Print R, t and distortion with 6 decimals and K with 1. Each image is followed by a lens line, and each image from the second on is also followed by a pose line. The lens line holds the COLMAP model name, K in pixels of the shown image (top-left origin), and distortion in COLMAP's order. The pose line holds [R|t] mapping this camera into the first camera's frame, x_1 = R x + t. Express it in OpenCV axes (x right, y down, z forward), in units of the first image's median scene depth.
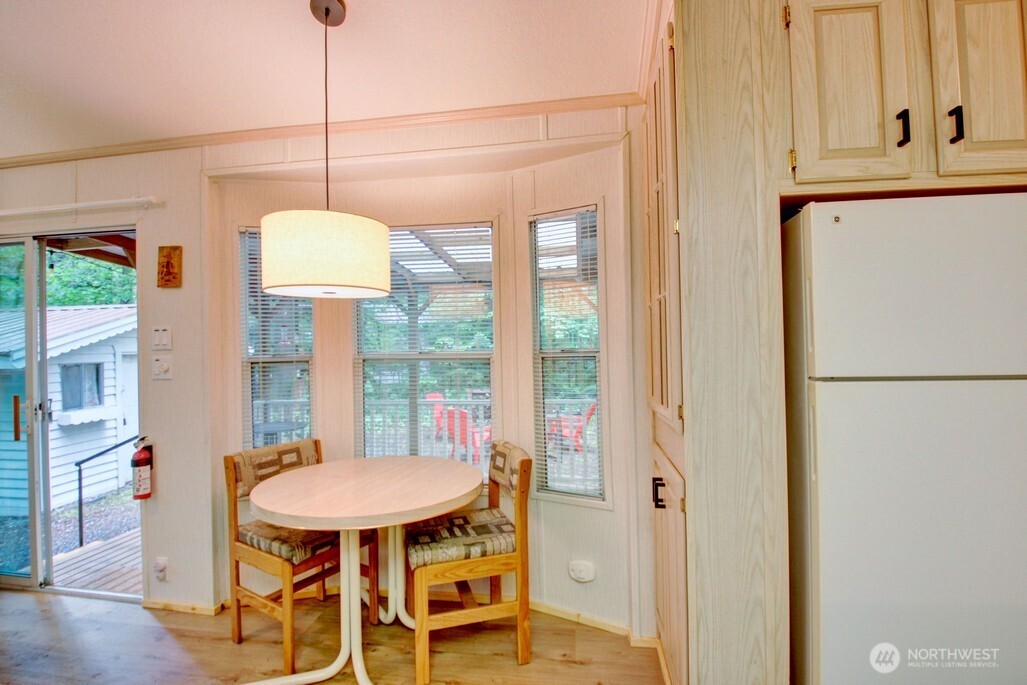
lens RADIAL K [[474.9, 0, 522.4], [0, 474.9, 345.0], [0, 0, 1]] dist [0.011285, -0.021567]
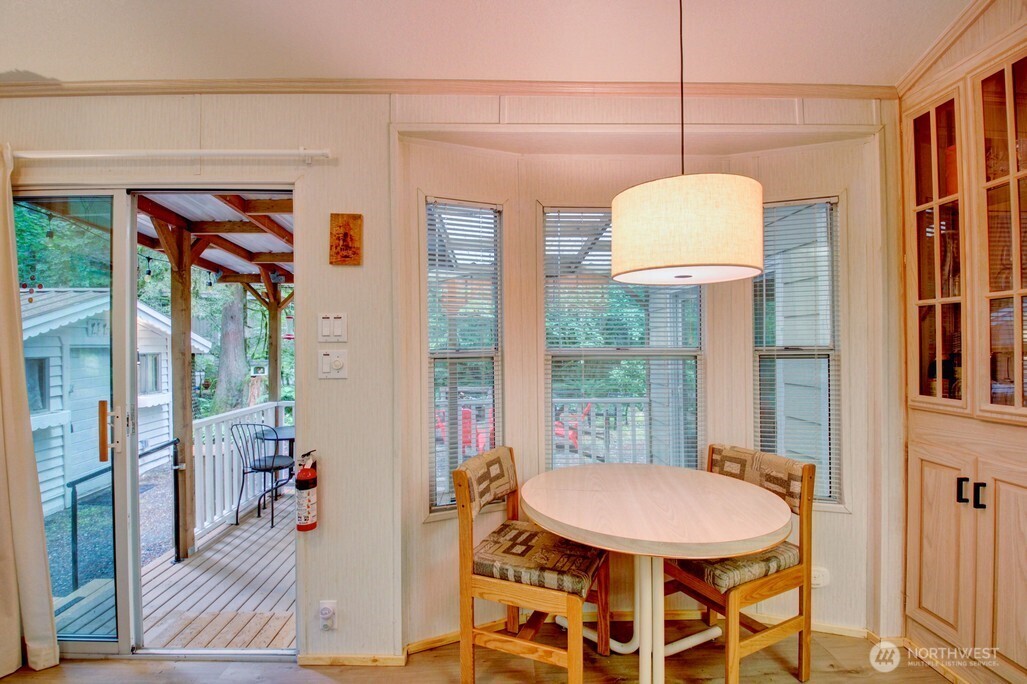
lens RADIAL K [[474.4, 0, 513.5], [0, 474.4, 344.8], [0, 0, 1]] dist [0.020240, -0.033517]
pose [[0.984818, 0.011457, 0.173213, -0.604274], [-0.012029, 0.999925, 0.002251, 0.009454], [-0.173174, -0.004300, 0.984882, 0.153271]]
